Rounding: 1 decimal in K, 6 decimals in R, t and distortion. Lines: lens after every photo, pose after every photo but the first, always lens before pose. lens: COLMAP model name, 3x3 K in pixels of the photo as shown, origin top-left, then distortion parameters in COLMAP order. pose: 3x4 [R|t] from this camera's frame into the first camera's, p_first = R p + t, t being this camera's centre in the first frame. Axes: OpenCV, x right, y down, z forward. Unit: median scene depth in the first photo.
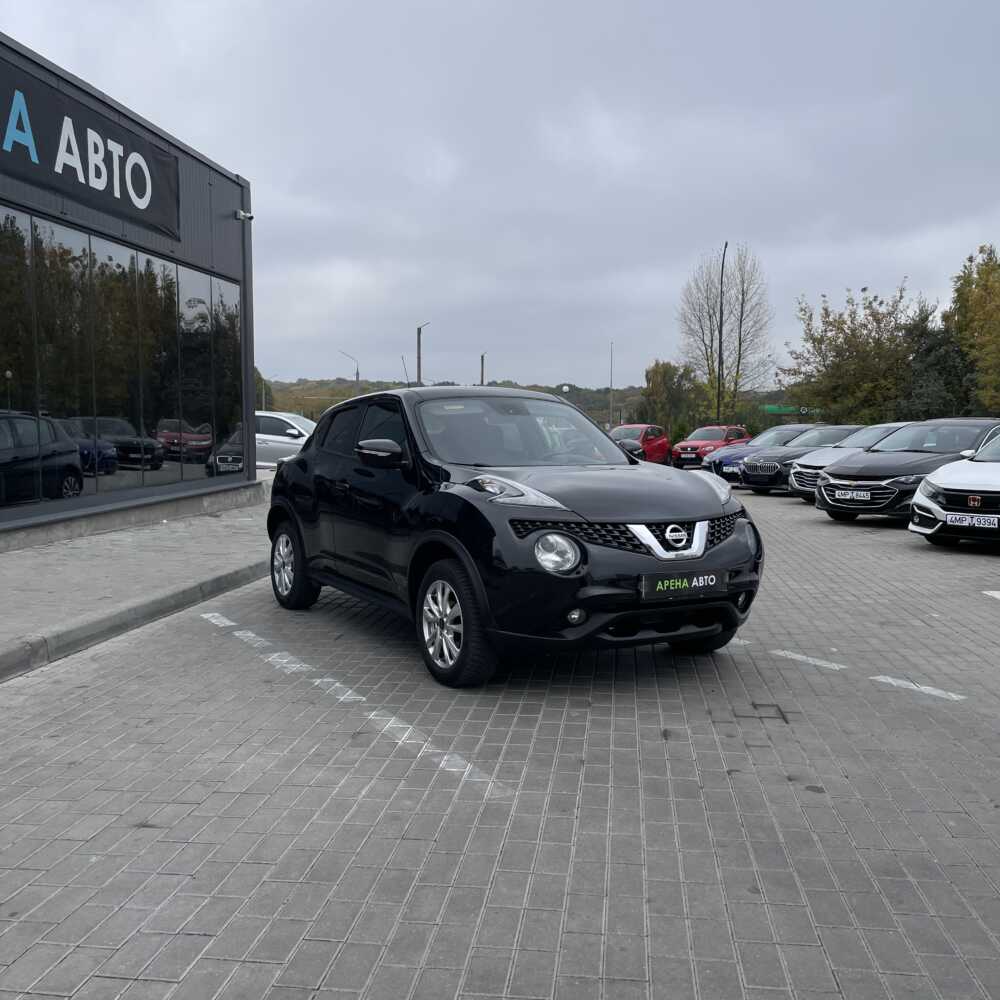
lens RADIAL K [[1003.2, 0, 500.0], [0, 1003.2, 500.0], [0, 0, 1]] dist [0.102251, -0.134770]
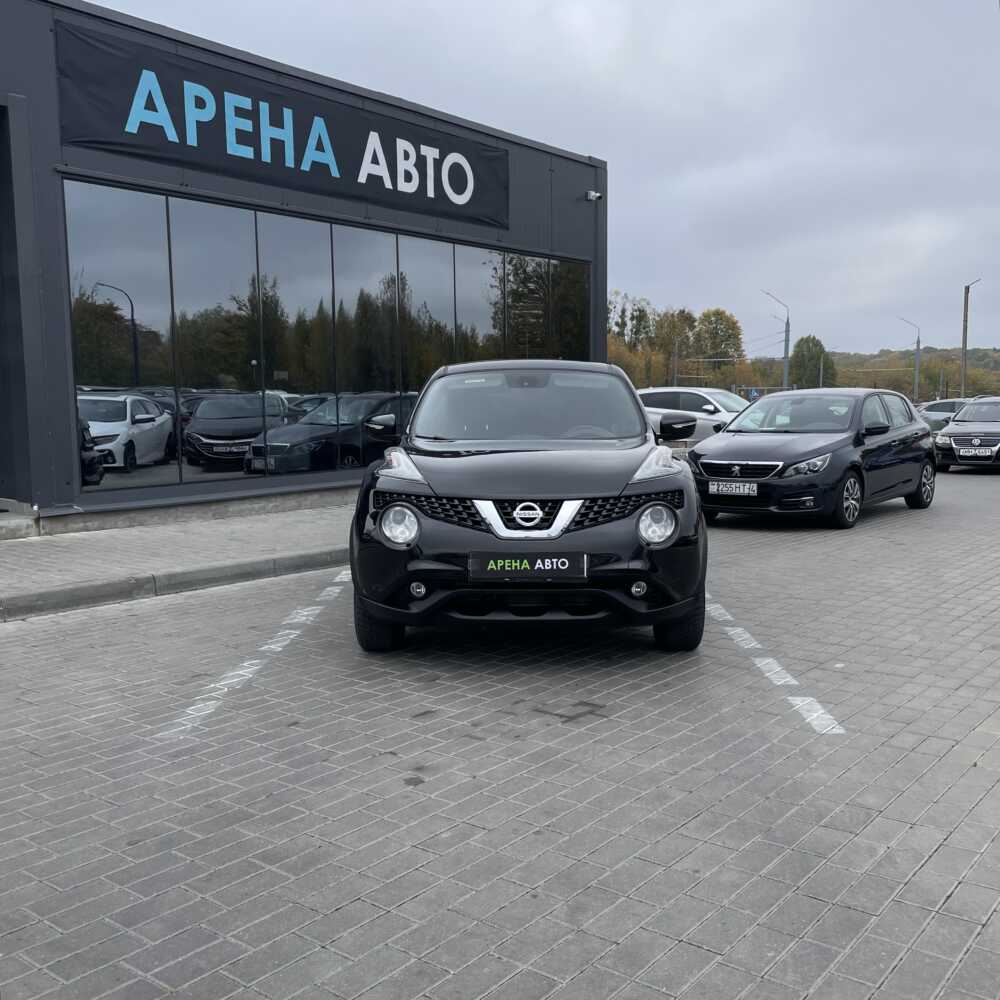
lens RADIAL K [[1026.8, 0, 500.0], [0, 1026.8, 500.0], [0, 0, 1]] dist [0.101378, -0.138926]
pose [[0.854327, 0.038586, -0.518301, 0.655223], [-0.027707, 0.999204, 0.028717, -0.004468], [0.518996, -0.010173, 0.854716, 0.169418]]
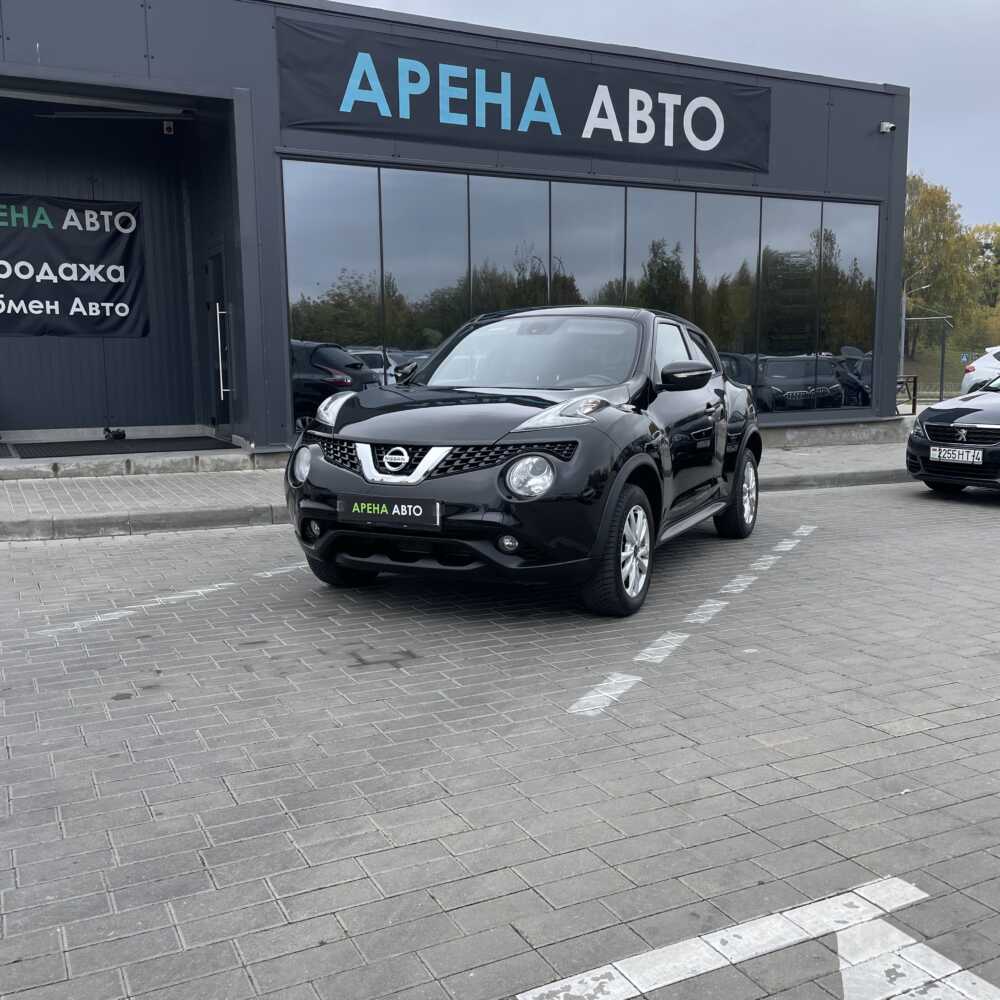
lens RADIAL K [[987.7, 0, 486.1], [0, 987.7, 495.2], [0, 0, 1]] dist [0.103608, -0.148491]
pose [[0.556726, 0.100395, -0.824607, 0.987867], [-0.055991, 0.994948, 0.083332, -0.011956], [0.828807, -0.000223, 0.559535, 0.563304]]
